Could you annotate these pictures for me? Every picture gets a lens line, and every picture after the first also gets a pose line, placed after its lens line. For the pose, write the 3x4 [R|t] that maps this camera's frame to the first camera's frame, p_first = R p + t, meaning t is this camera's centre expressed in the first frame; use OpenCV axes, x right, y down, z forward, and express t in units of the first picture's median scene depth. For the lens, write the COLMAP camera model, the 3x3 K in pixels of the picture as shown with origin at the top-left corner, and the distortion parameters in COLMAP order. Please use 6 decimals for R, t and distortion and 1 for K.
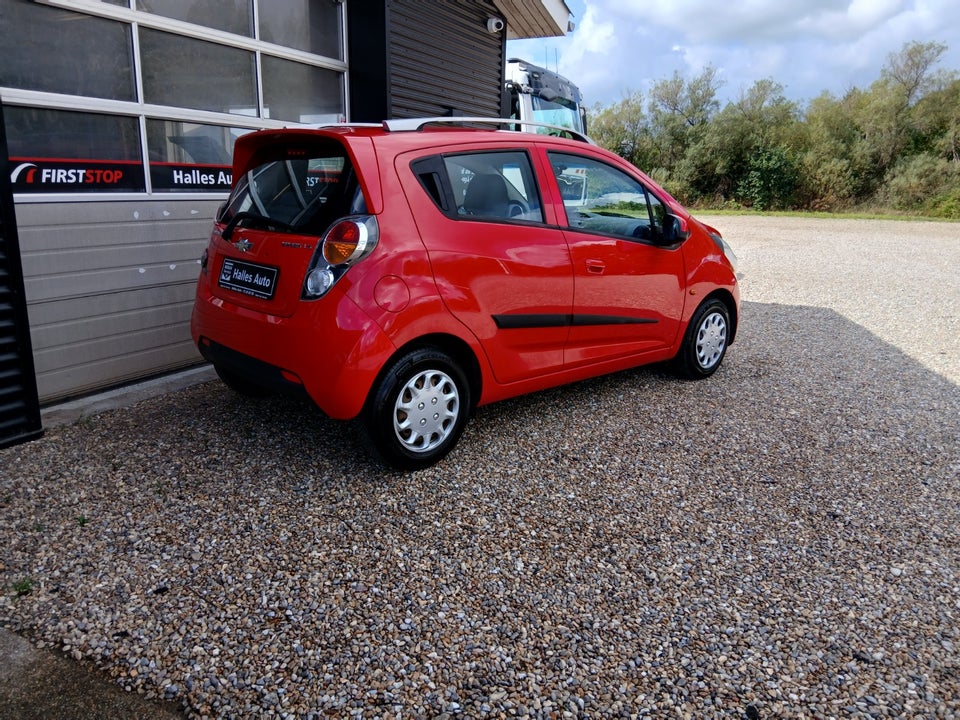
lens RADIAL K [[750.1, 0, 476.6], [0, 750.1, 362.0], [0, 0, 1]] dist [0.051344, -0.046648]
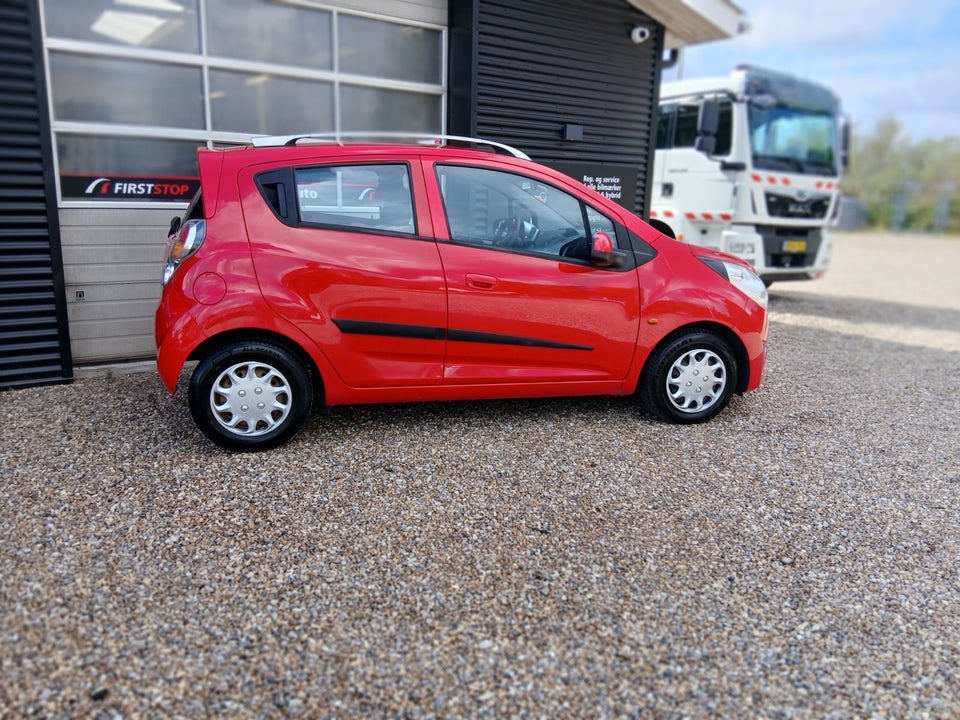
lens RADIAL K [[750.1, 0, 479.6], [0, 750.1, 361.9], [0, 0, 1]] dist [0.051344, -0.046648]
pose [[0.871927, 0.110384, -0.477032, 0.635003], [-0.122885, 0.992408, 0.005029, -0.030220], [0.473965, 0.054235, 0.878872, 0.158963]]
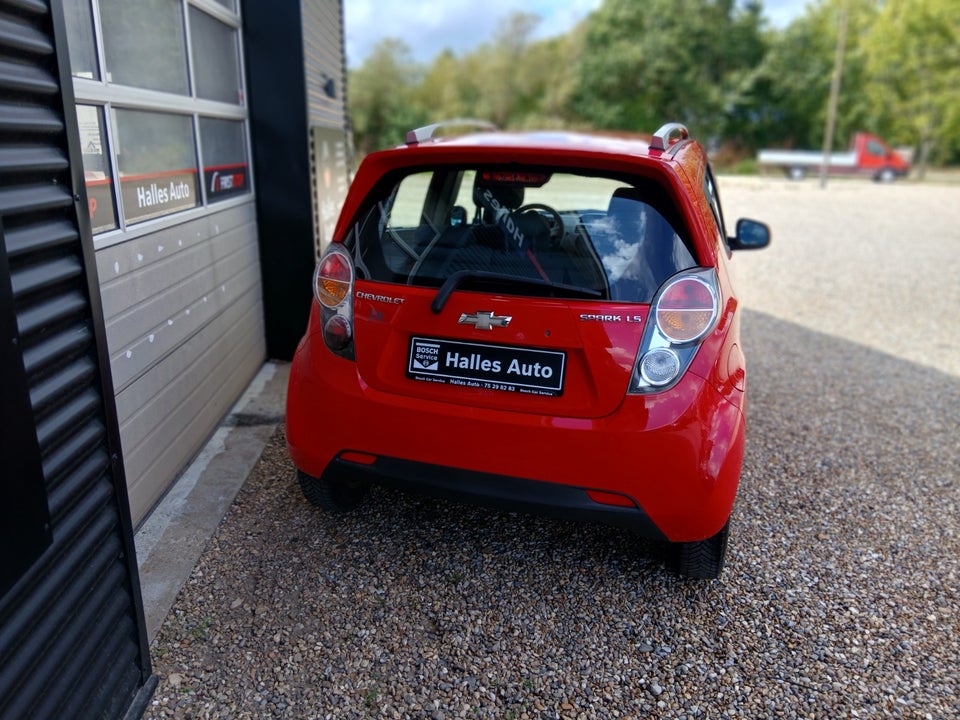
lens RADIAL K [[750.1, 0, 481.6], [0, 750.1, 362.0], [0, 0, 1]] dist [0.051344, -0.046648]
pose [[0.860751, -0.148499, 0.486884, -0.546615], [0.116763, 0.988596, 0.095098, -0.153814], [-0.495454, -0.025005, 0.868274, 0.347084]]
